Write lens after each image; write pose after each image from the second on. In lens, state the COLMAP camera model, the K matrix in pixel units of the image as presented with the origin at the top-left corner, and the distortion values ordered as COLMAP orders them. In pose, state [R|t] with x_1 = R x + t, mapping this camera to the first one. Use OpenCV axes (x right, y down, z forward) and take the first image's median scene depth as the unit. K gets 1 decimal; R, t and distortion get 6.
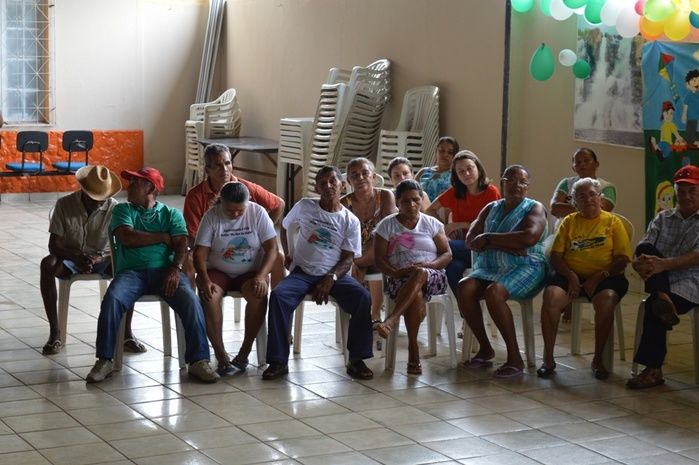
lens RADIAL K [[1522.5, 0, 349.5], [0, 1522.5, 232.5], [0, 0, 1]] dist [0.076327, 0.068896]
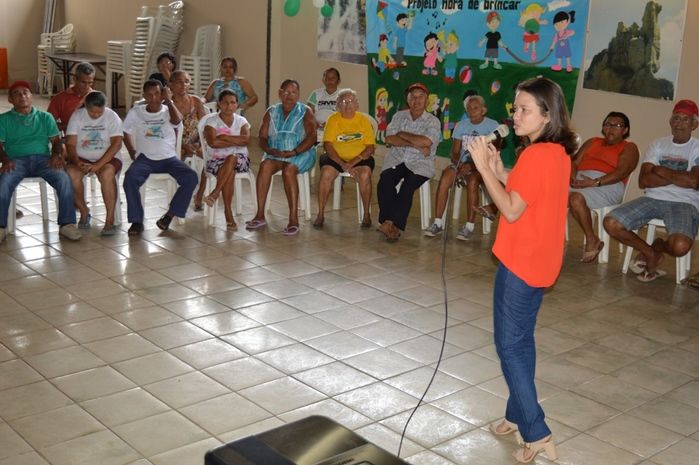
lens RADIAL K [[906.6, 0, 349.5], [0, 906.6, 232.5], [0, 0, 1]] dist [-0.044892, -0.003366]
pose [[0.973002, -0.035351, 0.228073, -0.031801], [0.003963, 0.990613, 0.136637, -0.014314], [-0.230762, -0.132044, 0.964009, 0.126919]]
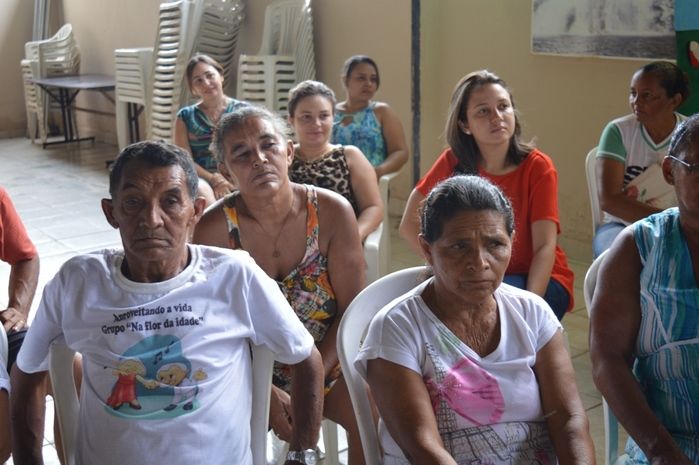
lens RADIAL K [[906.6, 0, 349.5], [0, 906.6, 232.5], [0, 0, 1]] dist [-0.044892, -0.003366]
pose [[0.984332, -0.072900, 0.160548, -0.006162], [0.054091, 0.991472, 0.118562, -0.035706], [-0.167822, -0.108020, 0.979881, 0.645835]]
